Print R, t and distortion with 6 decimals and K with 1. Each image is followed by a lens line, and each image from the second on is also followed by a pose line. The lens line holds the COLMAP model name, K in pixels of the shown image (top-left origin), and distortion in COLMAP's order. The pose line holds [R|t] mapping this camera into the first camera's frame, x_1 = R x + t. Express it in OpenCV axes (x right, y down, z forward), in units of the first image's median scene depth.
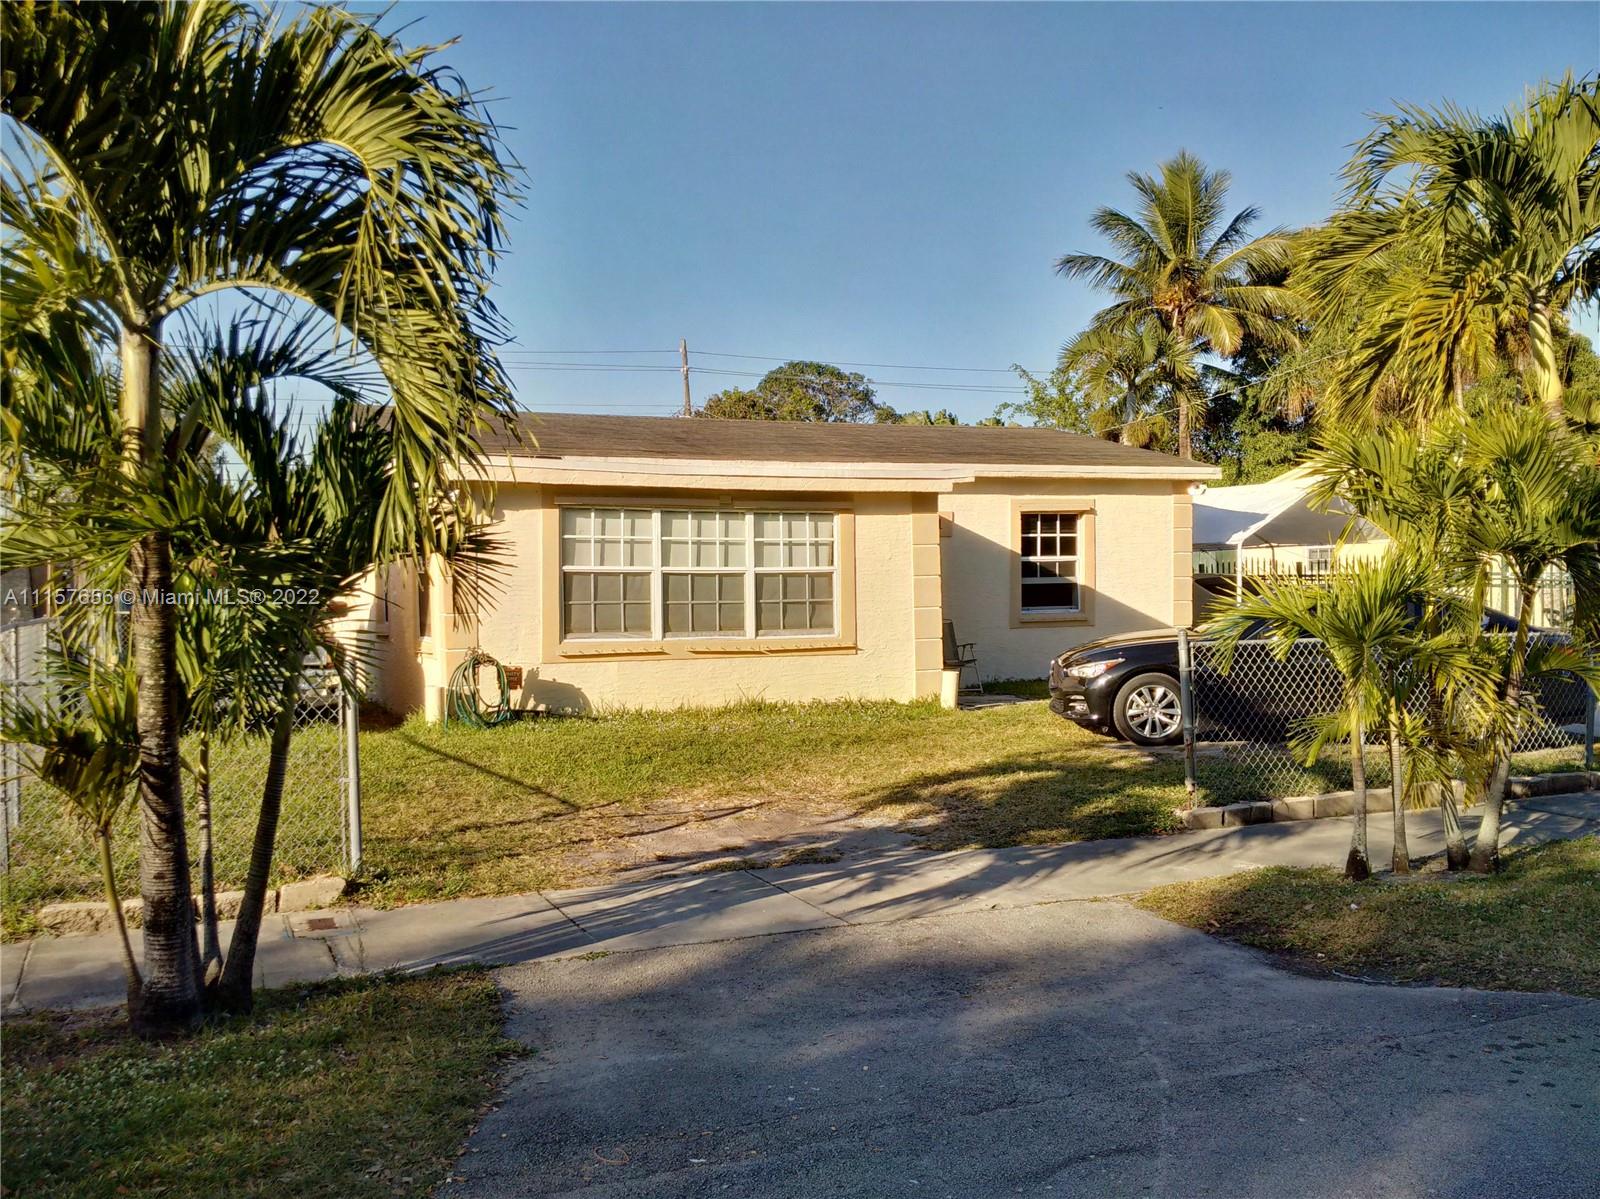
lens RADIAL K [[1409.7, 0, 801.2], [0, 1409.7, 667.6], [0, 0, 1]] dist [0.011909, -0.003882]
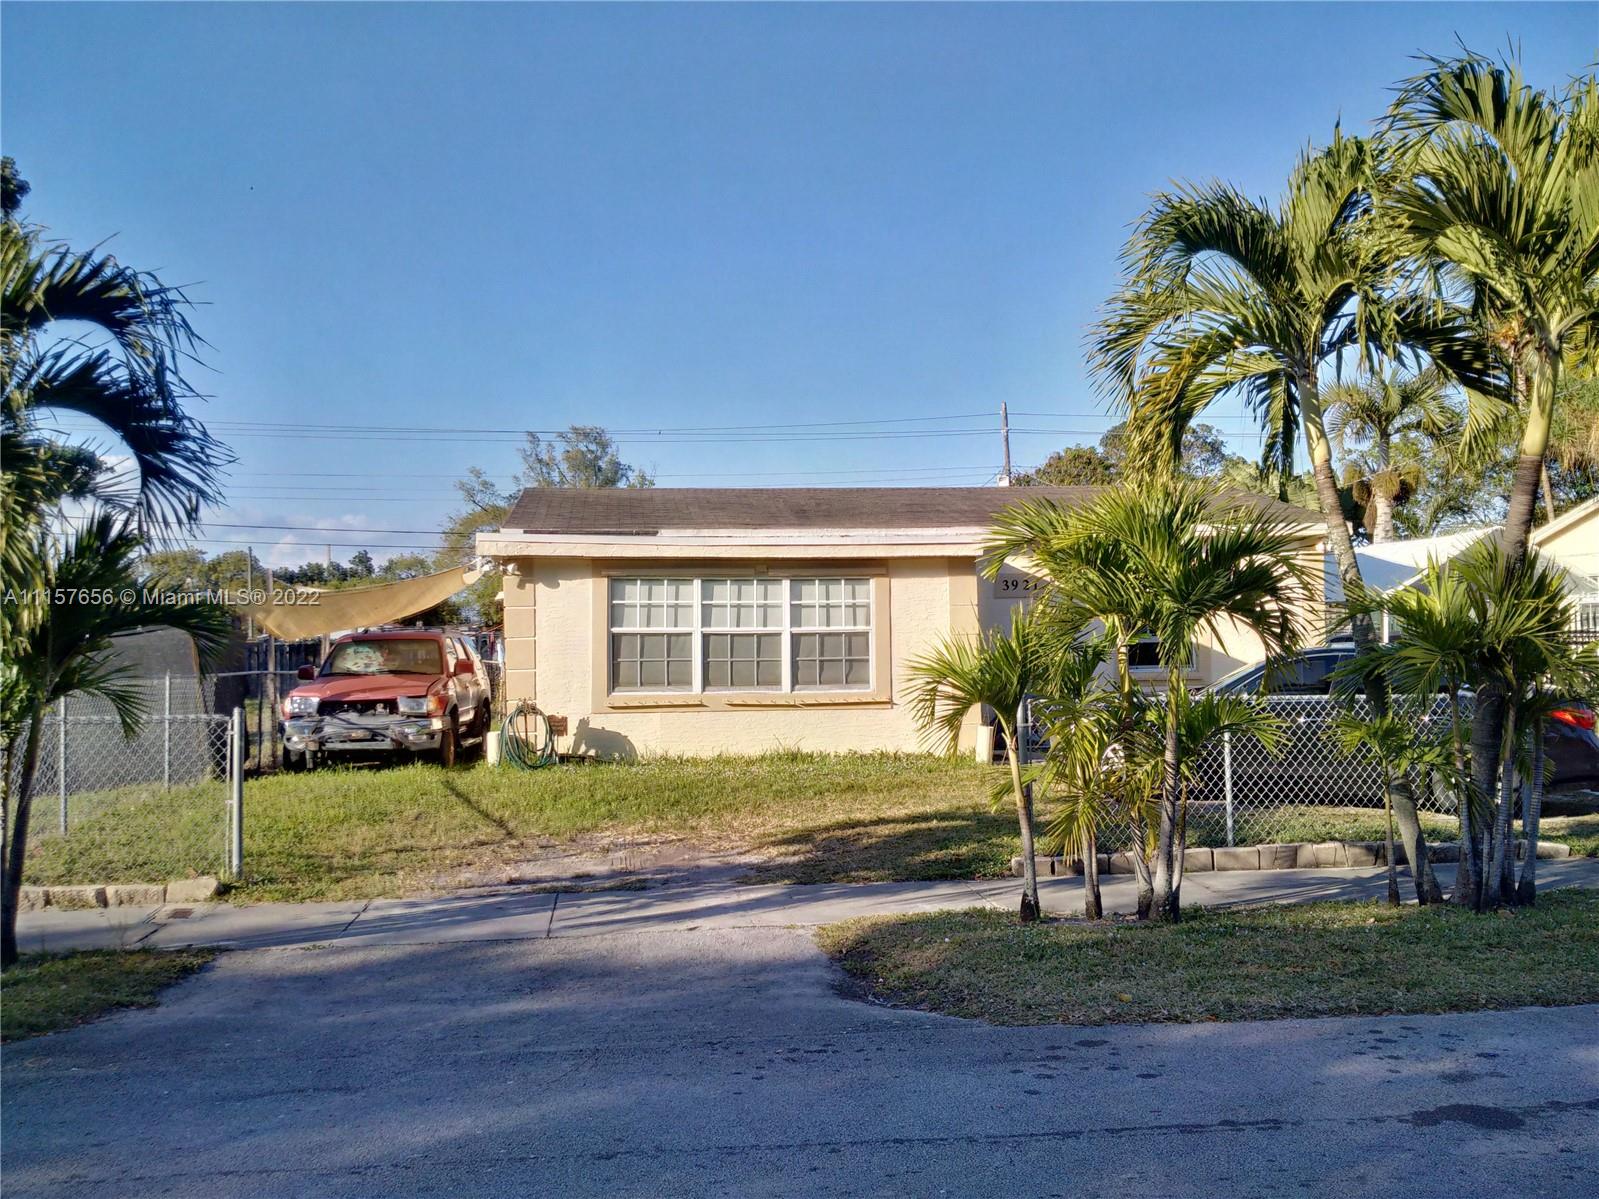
lens RADIAL K [[1406.0, 0, 799.5], [0, 1406.0, 599.5], [0, 0, 1]] dist [0.074594, -0.144449]
pose [[0.959108, -0.011090, -0.282824, 0.283119], [-0.013731, 0.996233, -0.085627, 0.000418], [0.282708, 0.086009, 0.955342, -0.044471]]
